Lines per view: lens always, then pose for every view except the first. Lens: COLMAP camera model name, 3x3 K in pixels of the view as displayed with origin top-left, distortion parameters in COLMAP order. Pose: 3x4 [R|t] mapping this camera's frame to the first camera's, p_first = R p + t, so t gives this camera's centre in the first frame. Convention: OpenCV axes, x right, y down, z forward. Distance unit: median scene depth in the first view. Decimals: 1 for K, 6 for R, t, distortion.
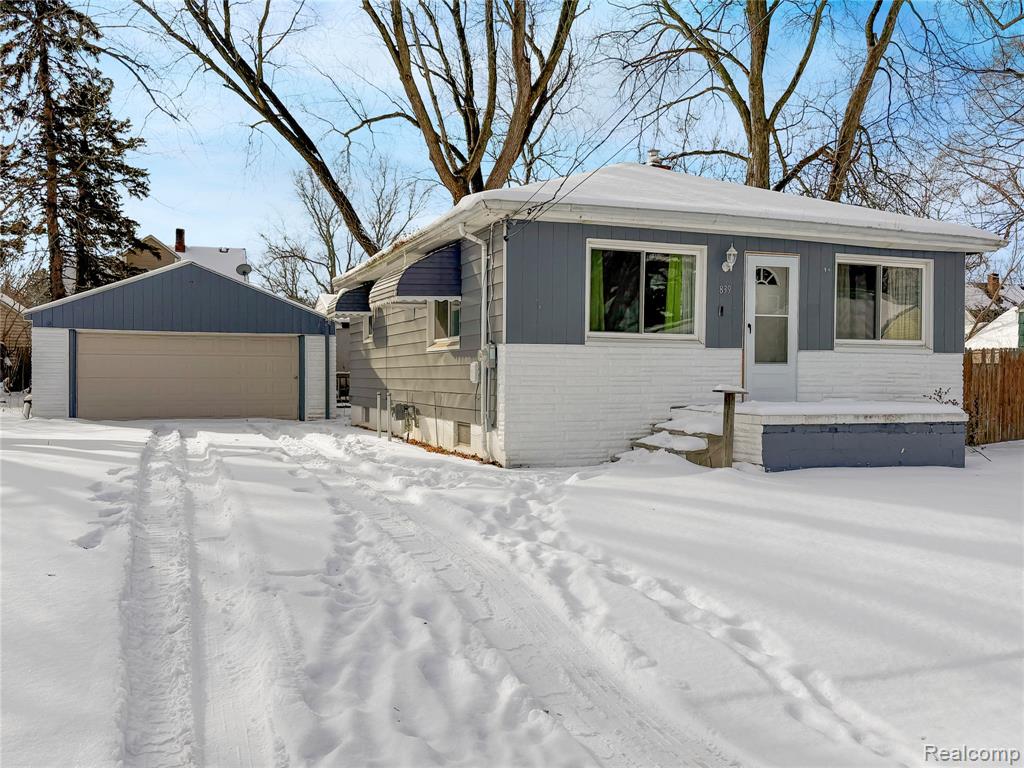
lens RADIAL K [[880.9, 0, 515.3], [0, 880.9, 390.8], [0, 0, 1]] dist [0.011169, -0.006470]
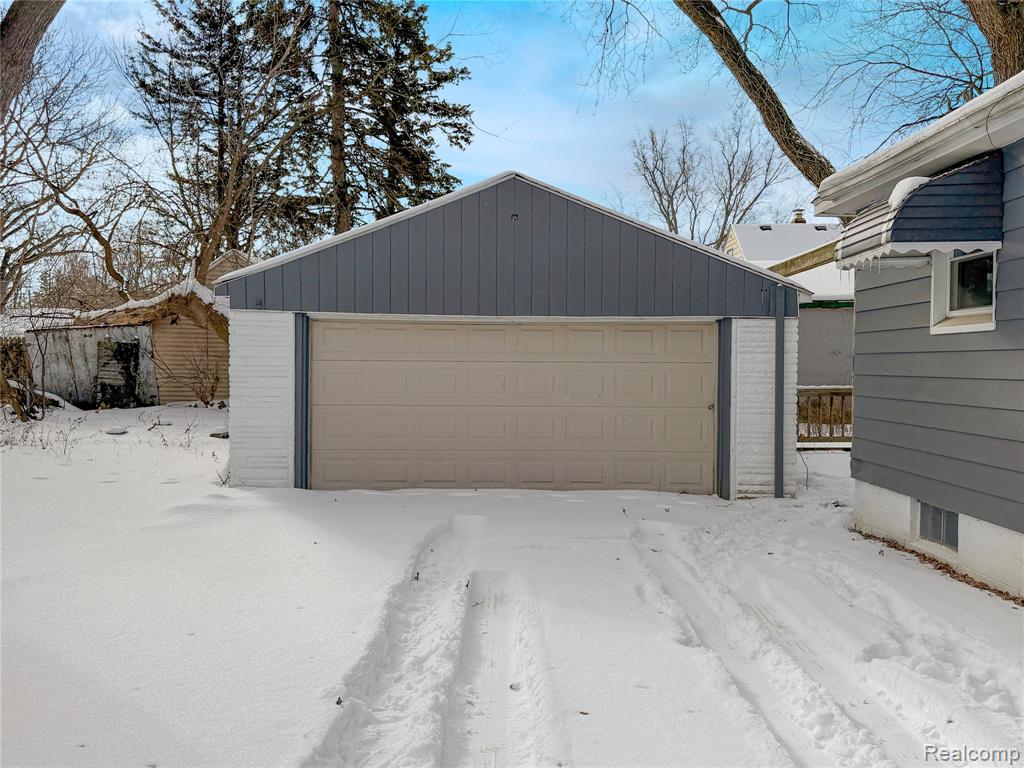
lens RADIAL K [[880.9, 0, 510.4], [0, 880.9, 383.9], [0, 0, 1]] dist [0.011169, -0.006470]
pose [[0.931965, 0.013392, -0.362300, -0.110562], [-0.010955, 0.999901, 0.008781, -0.019275], [0.362382, -0.004215, 0.932020, 0.316882]]
